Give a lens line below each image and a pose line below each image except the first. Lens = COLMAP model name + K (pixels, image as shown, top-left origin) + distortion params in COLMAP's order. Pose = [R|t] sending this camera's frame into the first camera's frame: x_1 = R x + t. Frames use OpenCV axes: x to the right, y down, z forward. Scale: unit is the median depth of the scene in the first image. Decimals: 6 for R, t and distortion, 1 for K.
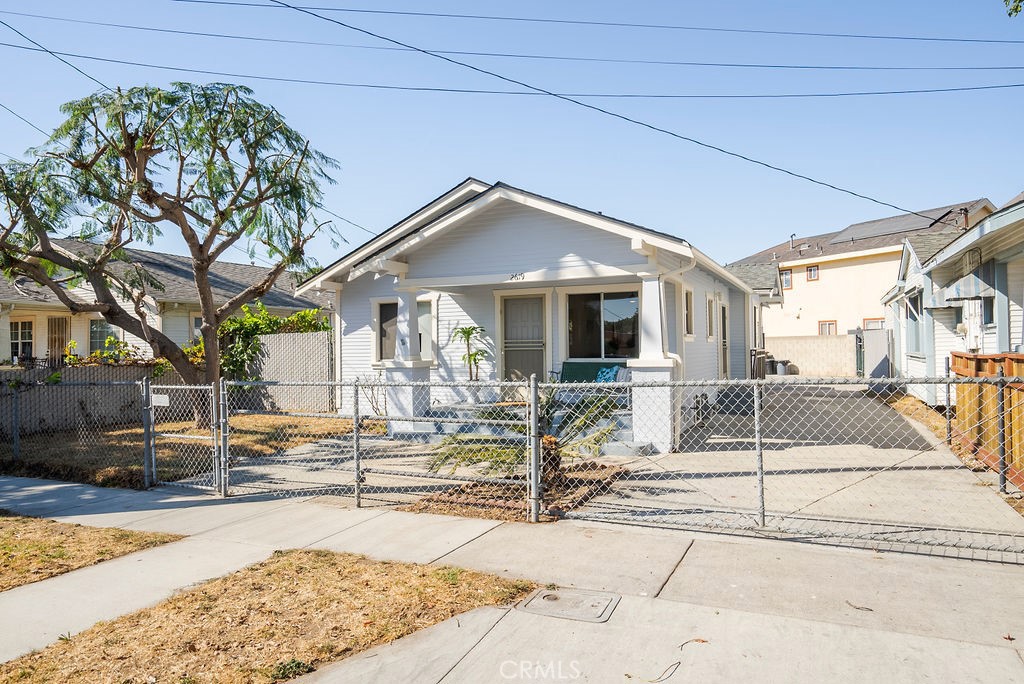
lens RADIAL K [[651.3, 0, 512.0], [0, 651.3, 342.0], [0, 0, 1]] dist [-0.032154, 0.030941]
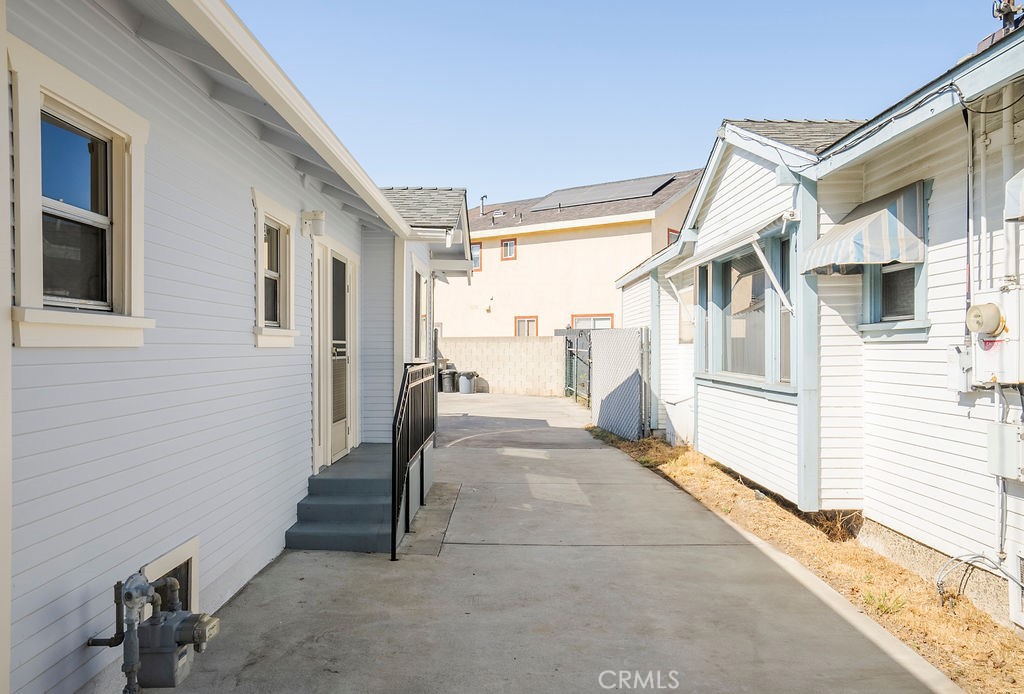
lens RADIAL K [[751.0, 0, 512.0], [0, 751.0, 347.0], [0, 0, 1]] dist [0.000029, 0.000705]
pose [[0.897509, 0.014254, 0.440766, 0.332363], [-0.017672, 0.999837, 0.003651, -0.004812], [-0.440643, -0.011066, 0.897614, 0.809881]]
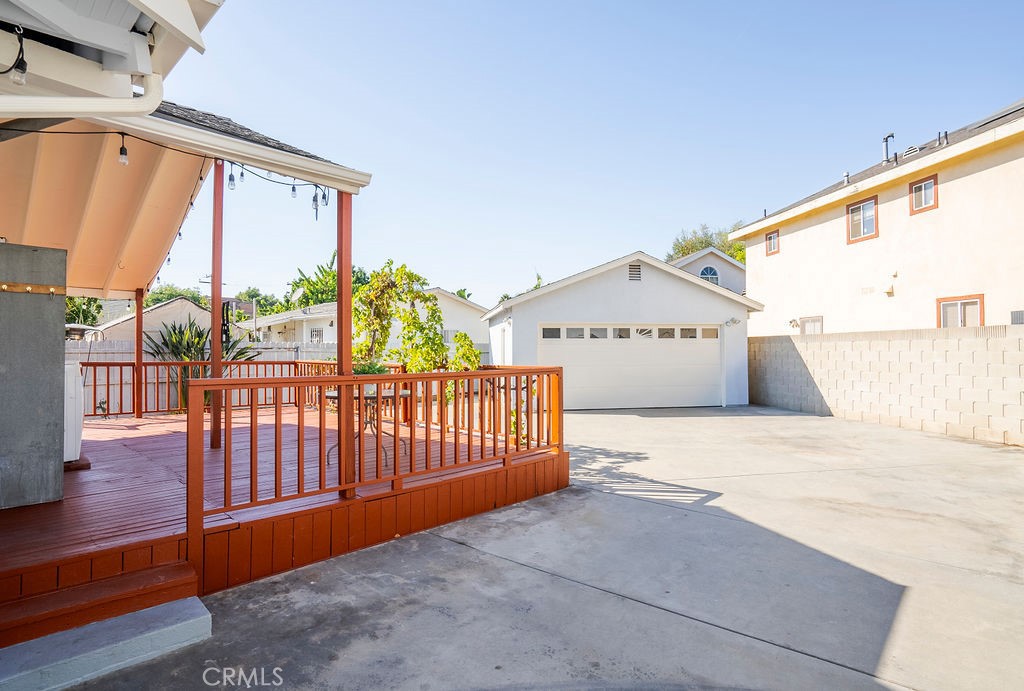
lens RADIAL K [[508.9, 0, 547.0], [0, 508.9, 344.9], [0, 0, 1]] dist [0.001155, 0.000194]
pose [[0.961342, 0.001300, -0.275352, 0.991089], [-0.000874, 0.999998, 0.001670, -0.001934], [0.275354, -0.001365, 0.961342, 1.868297]]
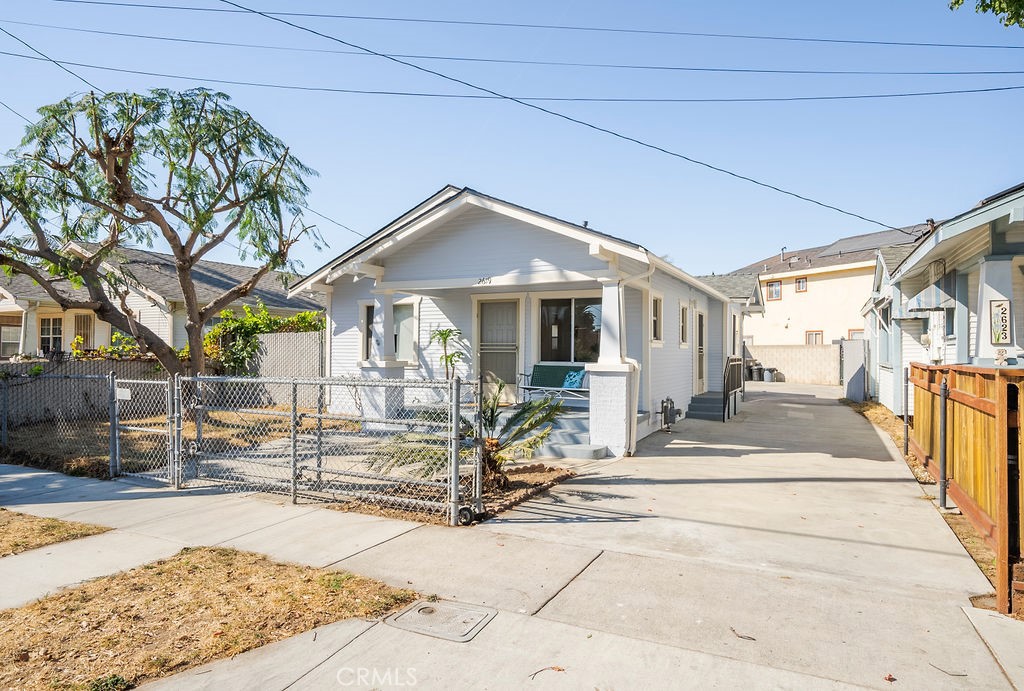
lens RADIAL K [[607.3, 0, 508.0], [0, 607.3, 349.6], [0, 0, 1]] dist [-0.046132, 0.040106]
pose [[0.999318, 0.018911, -0.031727, 0.080263], [-0.018710, 0.999803, 0.006643, 0.001047], [0.031847, -0.006045, 0.999474, 0.048568]]
